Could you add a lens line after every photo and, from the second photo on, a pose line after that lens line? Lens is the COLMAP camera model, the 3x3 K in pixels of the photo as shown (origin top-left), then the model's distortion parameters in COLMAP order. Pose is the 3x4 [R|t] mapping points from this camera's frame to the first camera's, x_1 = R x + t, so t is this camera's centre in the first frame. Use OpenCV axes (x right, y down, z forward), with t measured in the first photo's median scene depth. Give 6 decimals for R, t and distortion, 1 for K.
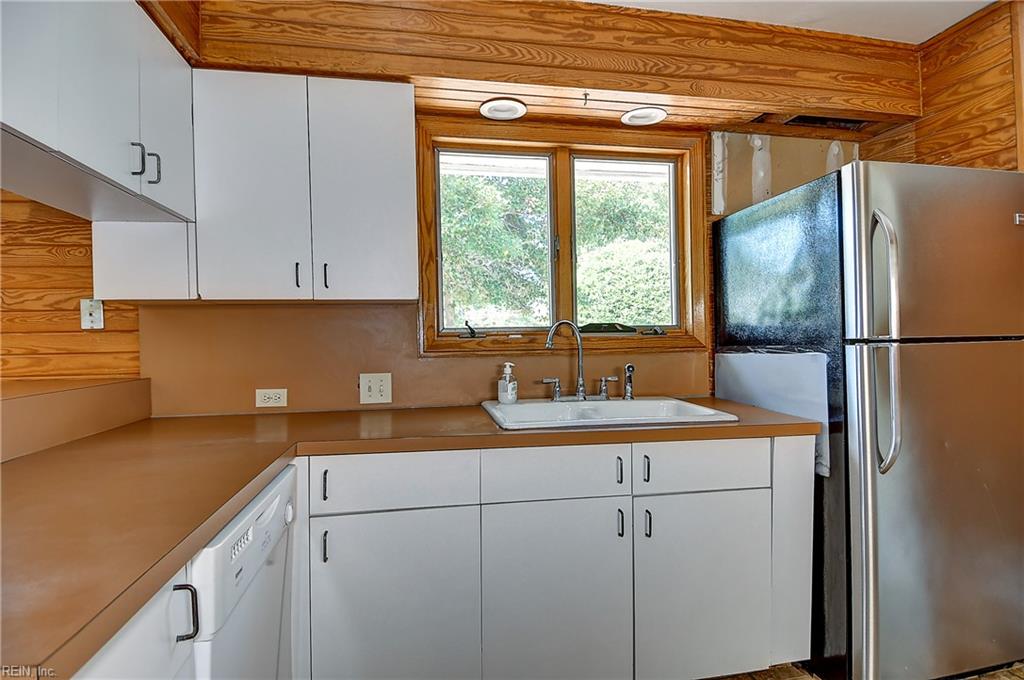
lens RADIAL K [[527.2, 0, 512.0], [0, 527.2, 340.0], [0, 0, 1]] dist [-0.042092, -0.000277]
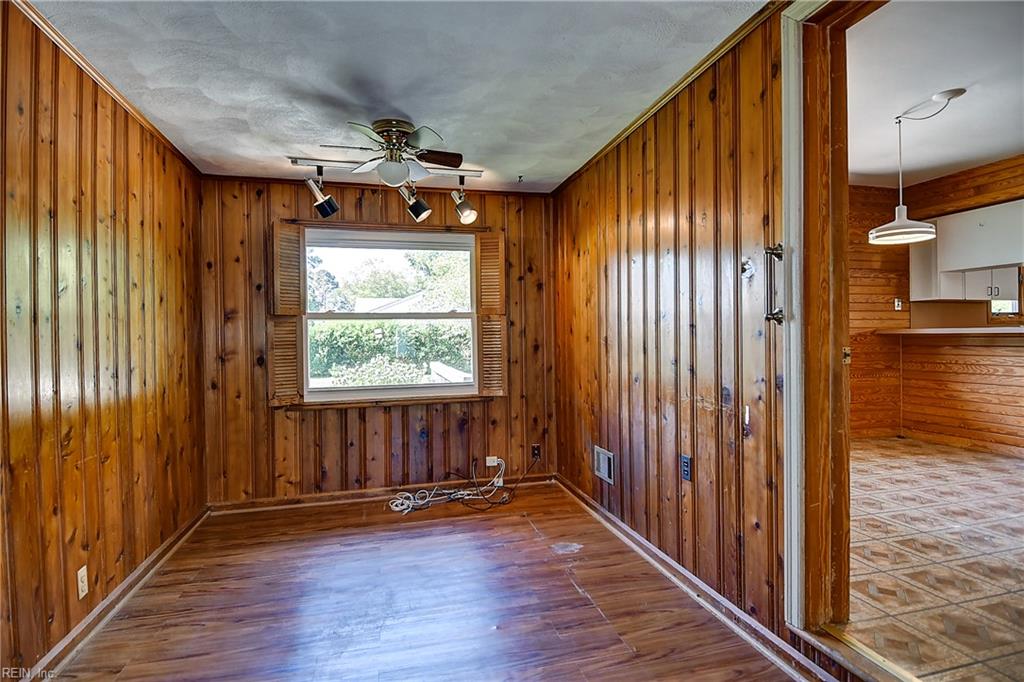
lens RADIAL K [[527.2, 0, 512.0], [0, 527.2, 341.0], [0, 0, 1]] dist [-0.042092, -0.000277]
pose [[0.997191, -0.000563, 0.074894, -3.051094], [0.000414, 0.999998, 0.002014, 0.133330], [-0.074895, -0.001978, 0.997189, -1.522295]]
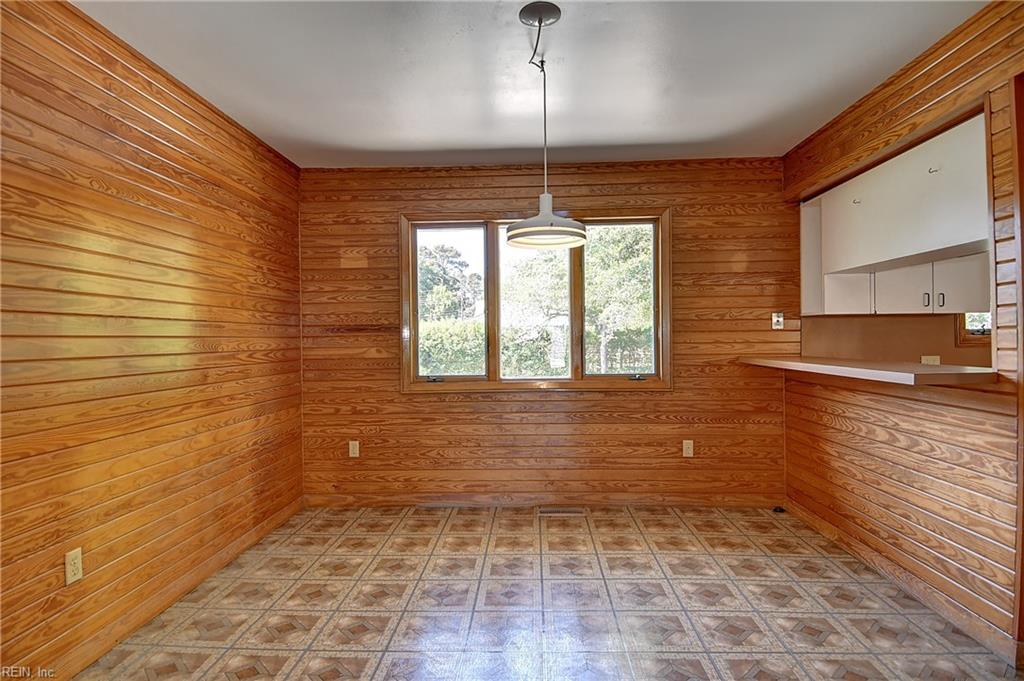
lens RADIAL K [[527.2, 0, 512.0], [0, 527.2, 340.5], [0, 0, 1]] dist [-0.042092, -0.000277]
pose [[0.975552, -0.000584, -0.219768, -1.372211], [0.001520, 0.999990, 0.004094, 0.011132], [0.219763, -0.004328, 0.975544, -1.080379]]
